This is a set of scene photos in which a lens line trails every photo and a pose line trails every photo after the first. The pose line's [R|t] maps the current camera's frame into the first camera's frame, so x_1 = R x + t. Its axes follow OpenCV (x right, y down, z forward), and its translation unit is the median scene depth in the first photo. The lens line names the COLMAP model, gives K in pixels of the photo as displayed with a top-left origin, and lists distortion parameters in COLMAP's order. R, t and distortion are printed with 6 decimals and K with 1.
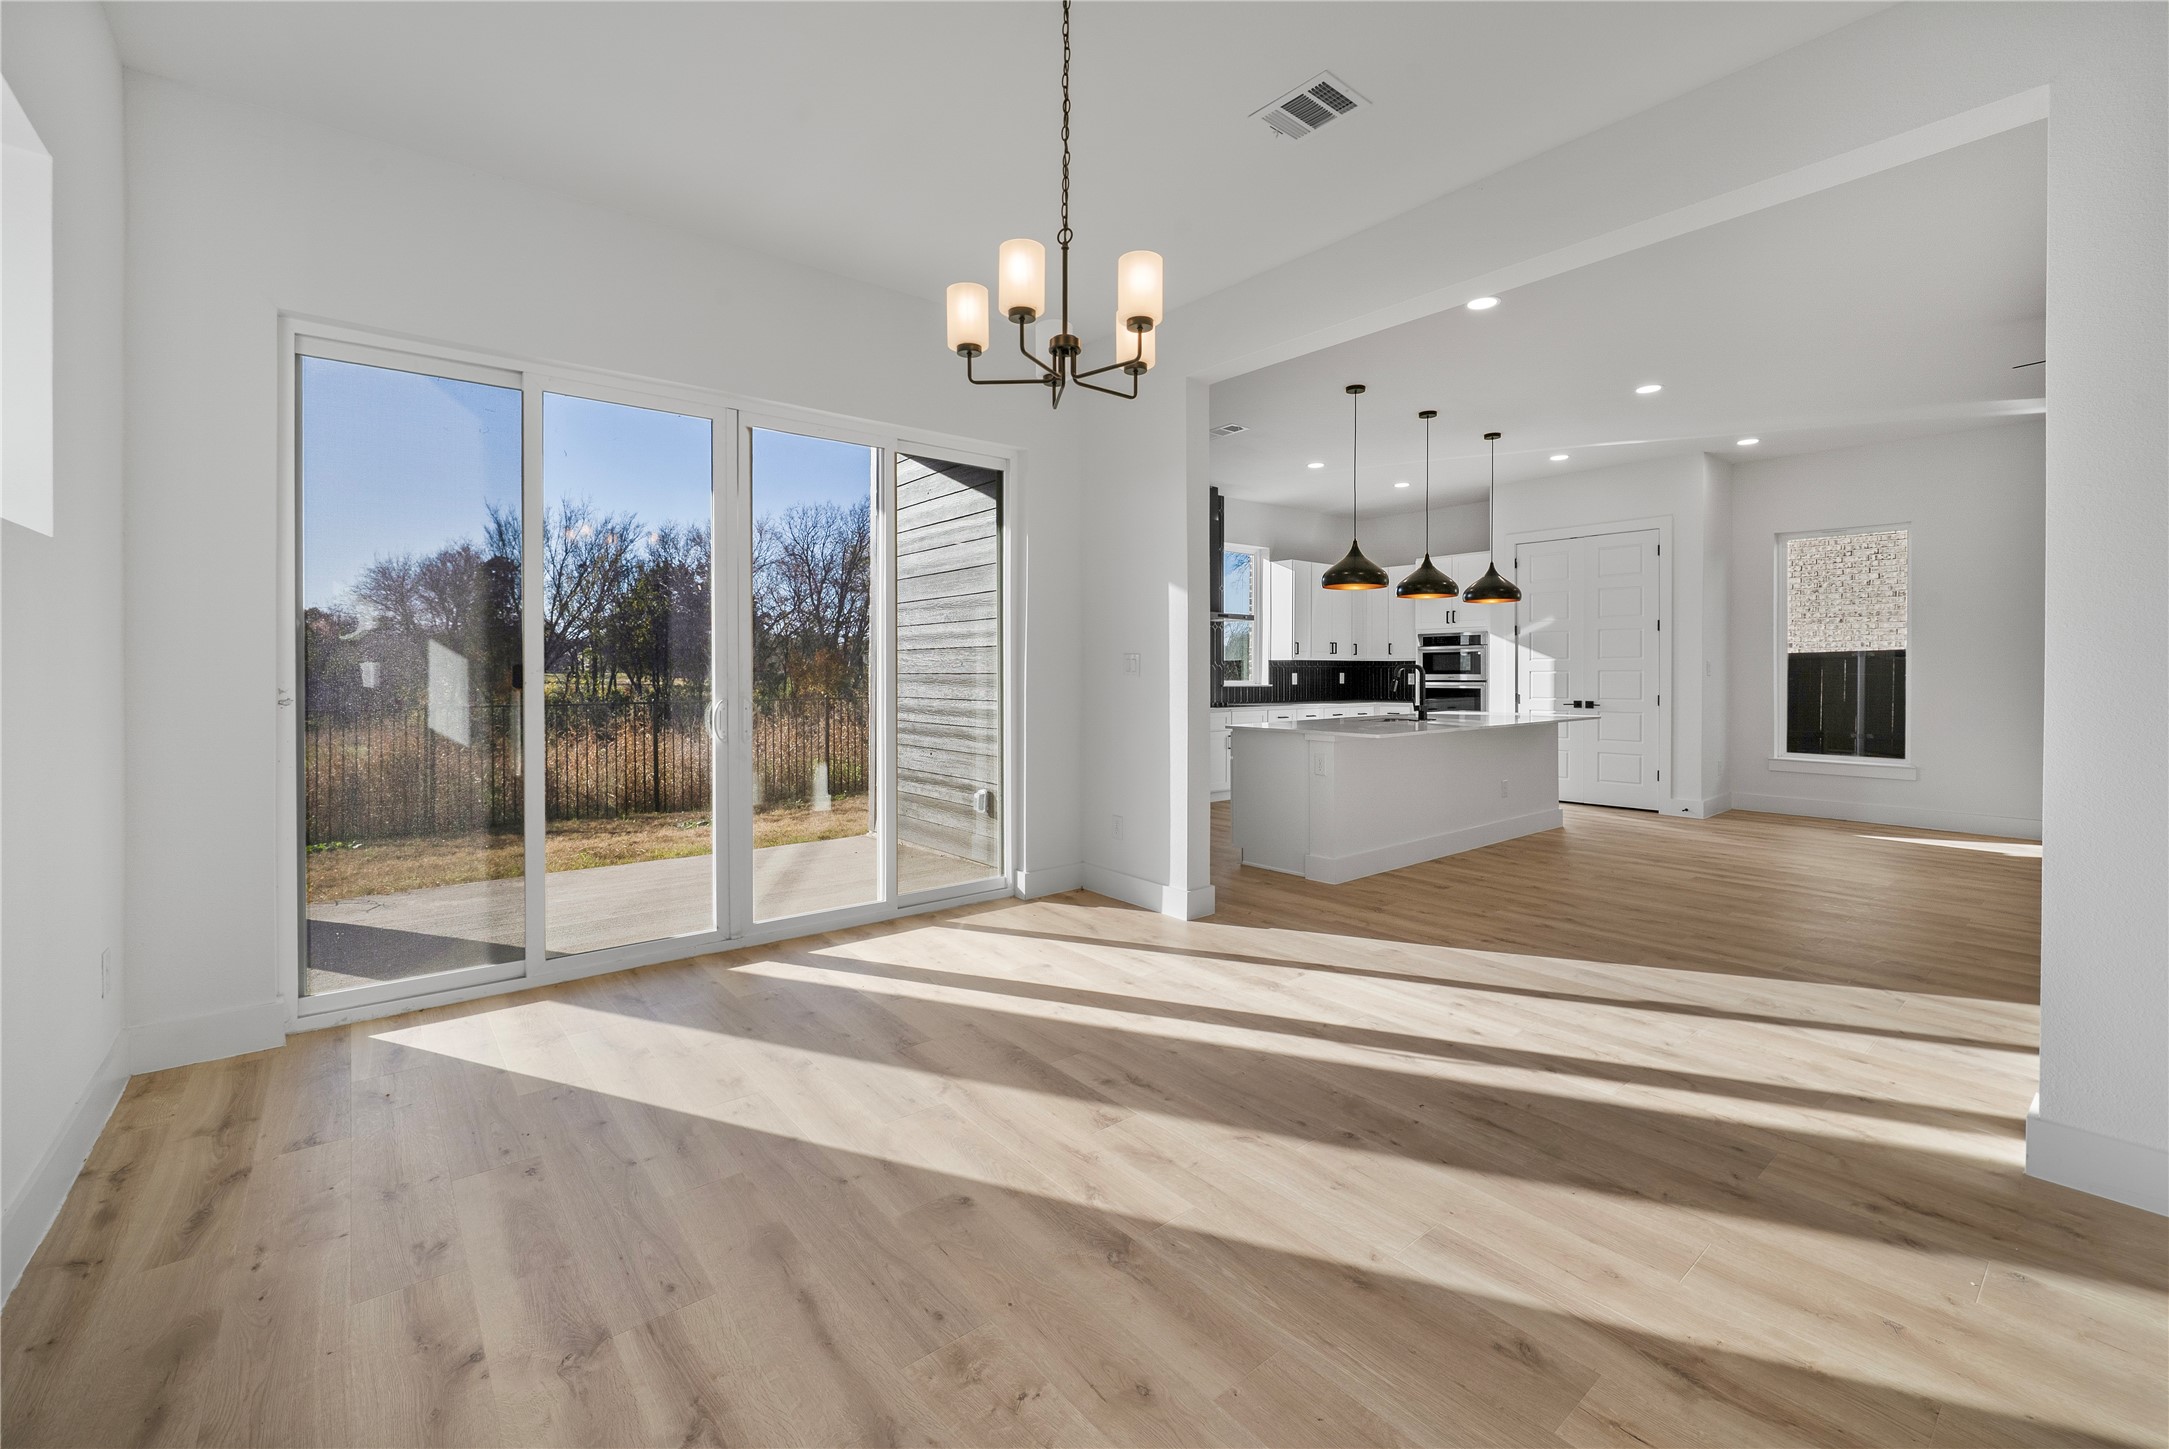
lens RADIAL K [[918.1, 0, 1087.2], [0, 918.1, 667.2], [0, 0, 1]] dist [-0.011323, 0.000041]
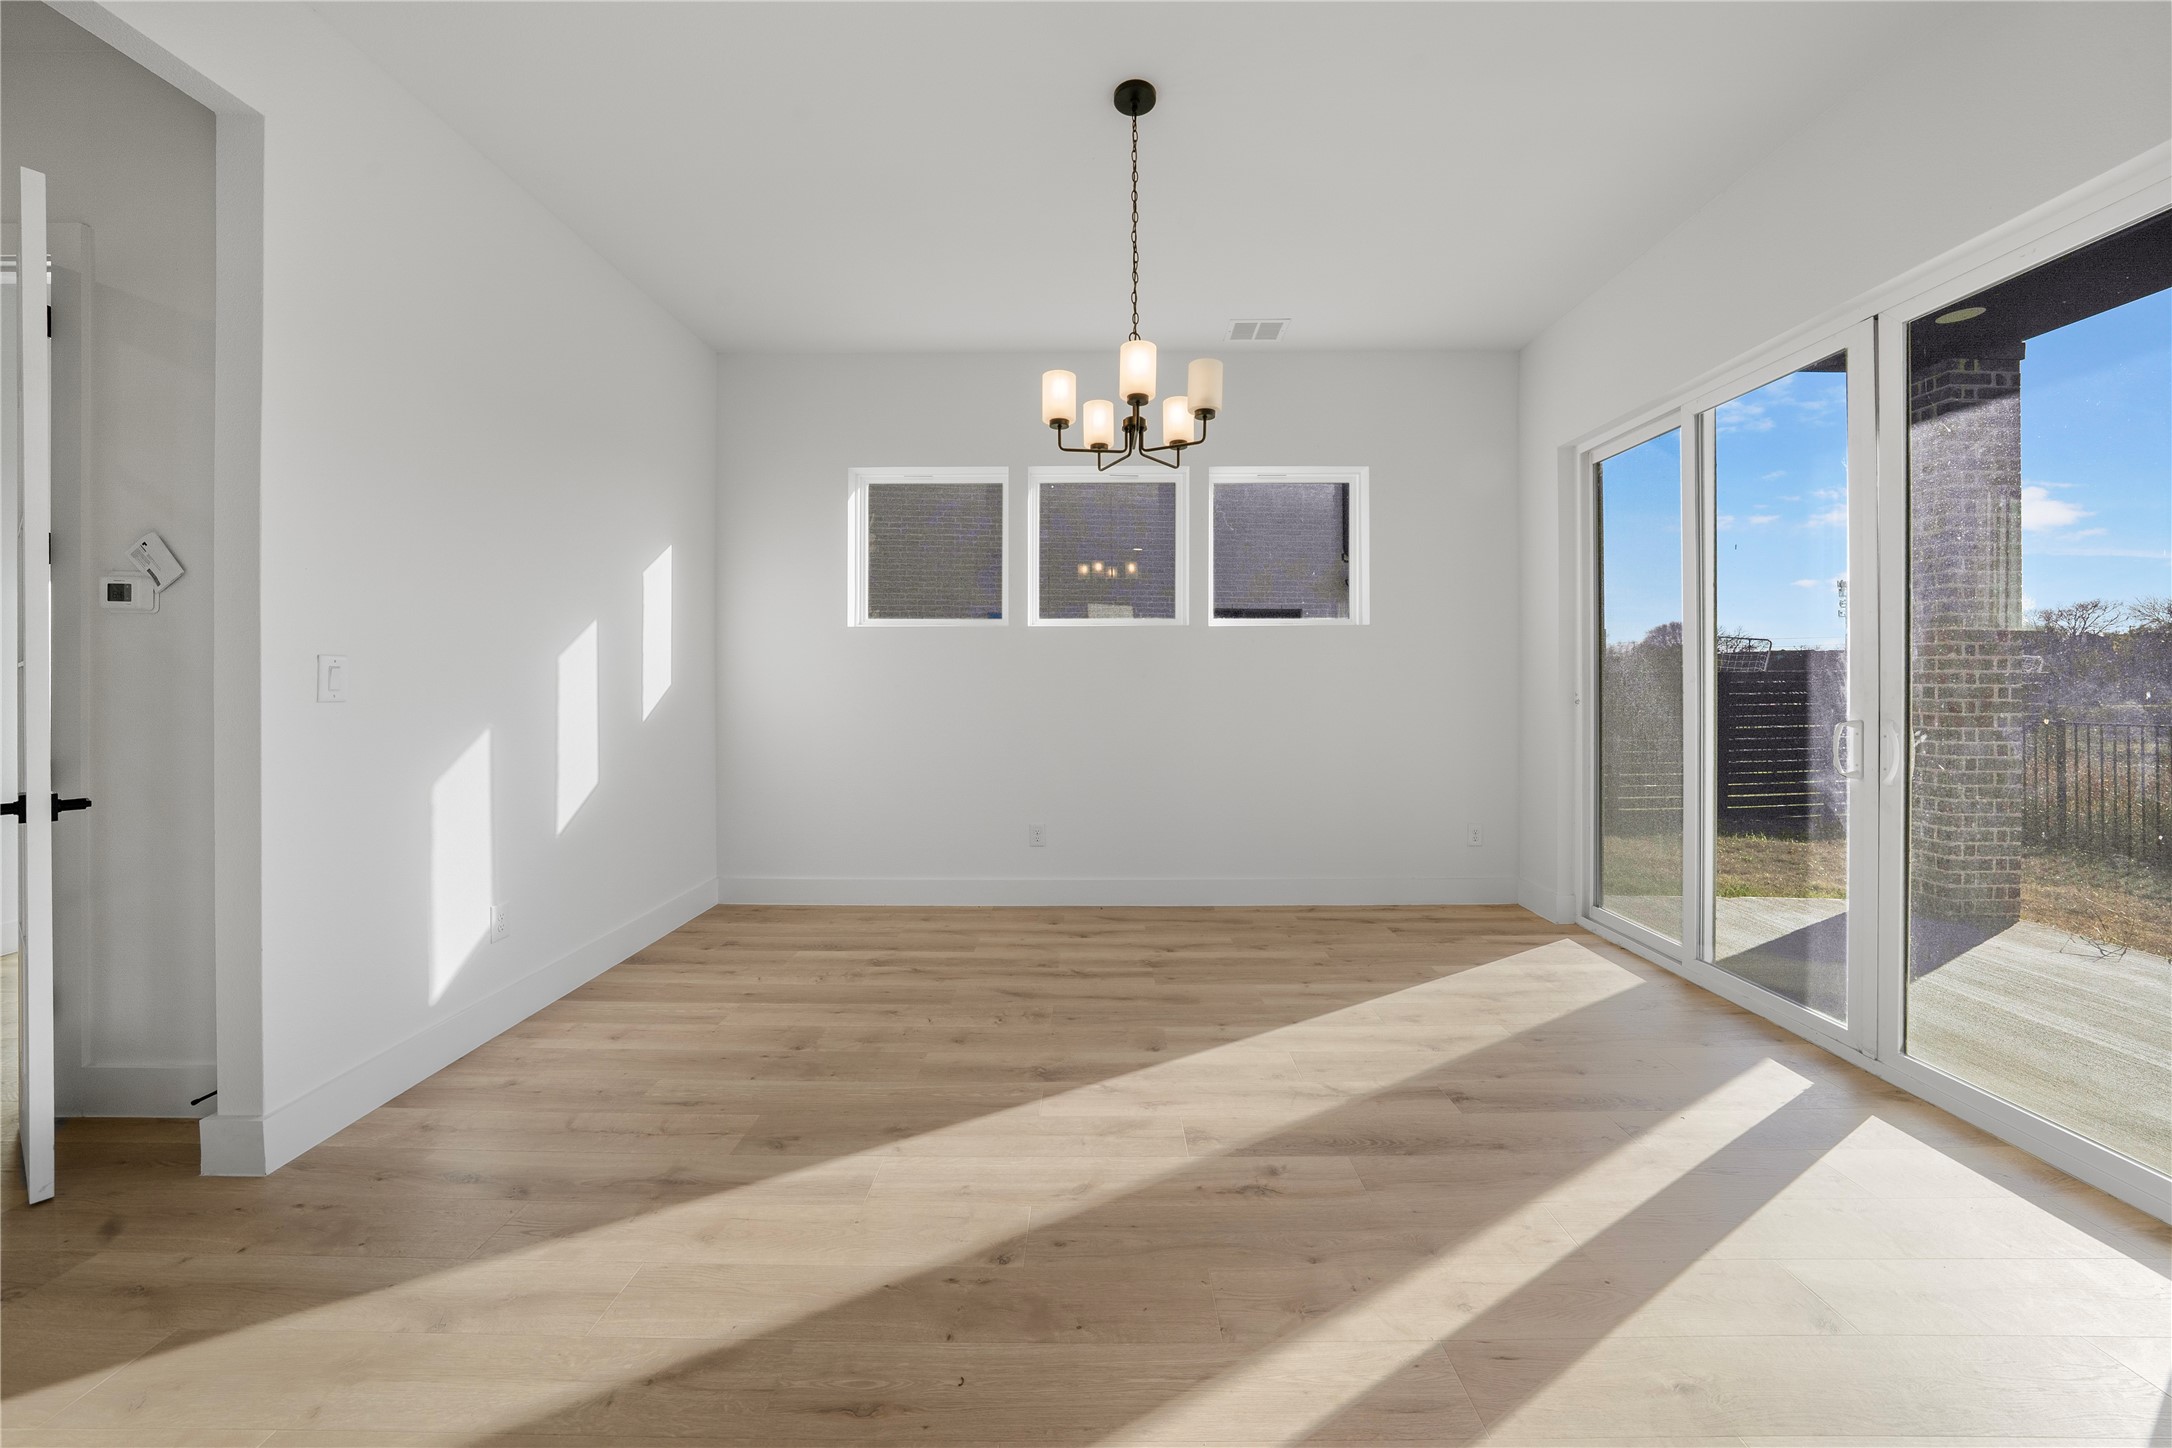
lens RADIAL K [[750.1, 0, 1087.3], [0, 750.1, 682.2], [0, 0, 1]] dist [-0.015535, 0.000179]
pose [[-0.643160, 0.002952, -0.765726, 0.791598], [0.003633, 0.999993, 0.000804, 0.000048], [0.765723, -0.002264, -0.643166, 1.582628]]
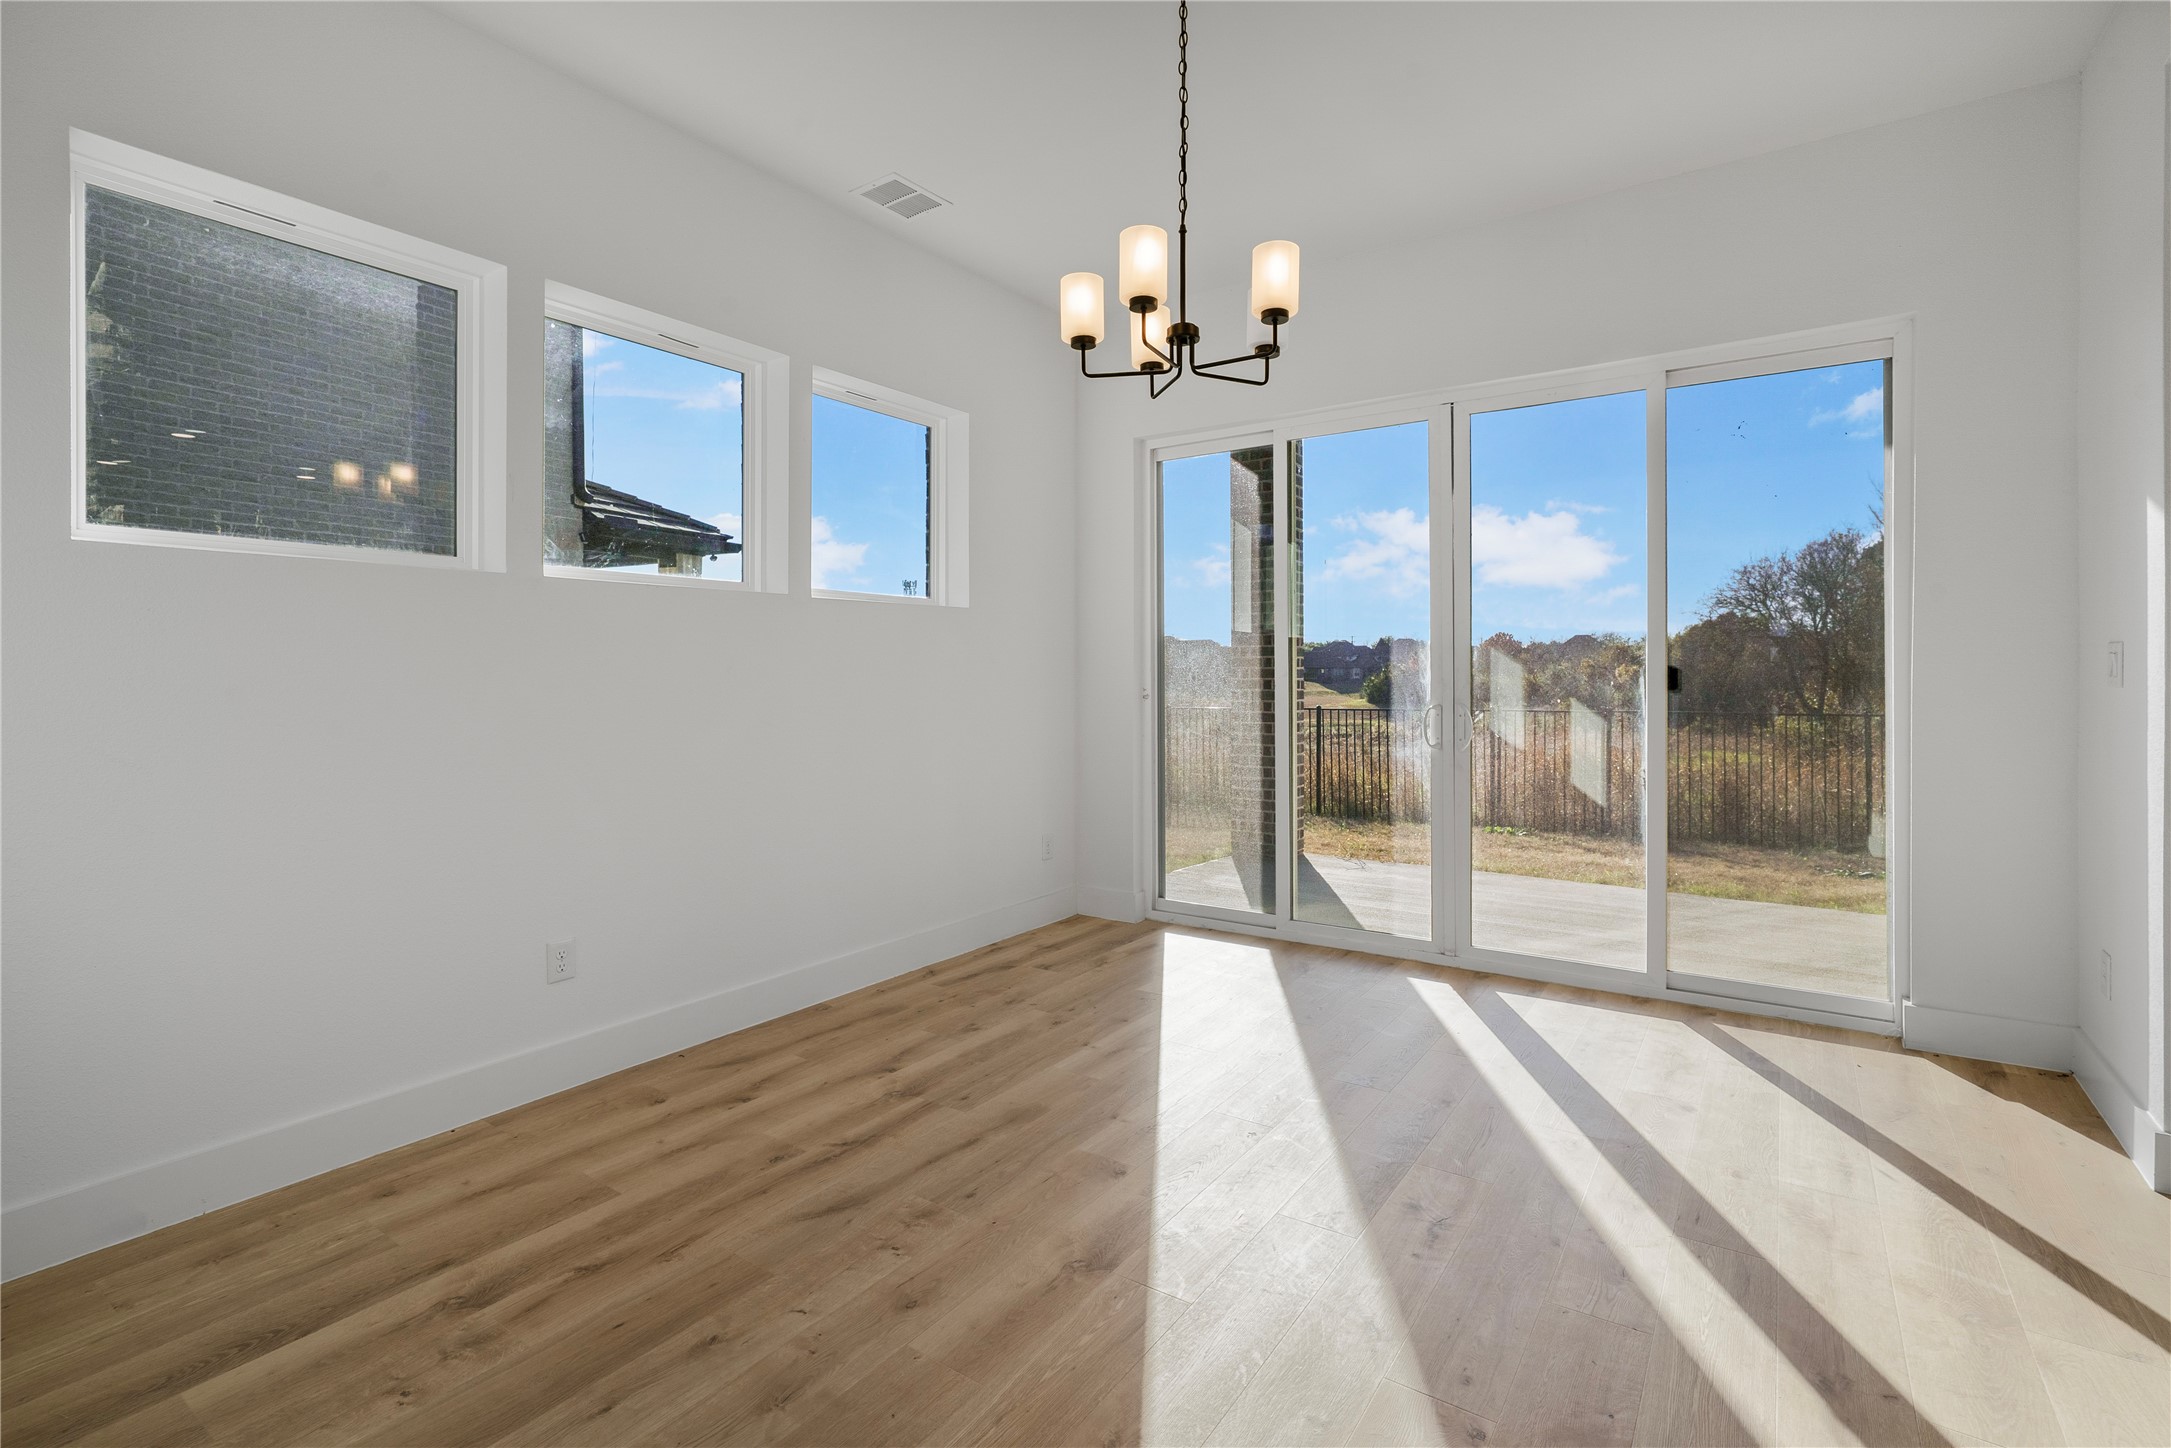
lens RADIAL K [[998.4, 0, 1060.6], [0, 998.4, 674.6], [0, 0, 1]] dist [-0.001652, -0.000027]
pose [[0.253569, -0.000916, -0.967317, 0.922988], [0.007082, 0.999975, 0.000910, -0.001762], [0.967291, -0.007082, 0.253569, 0.603131]]
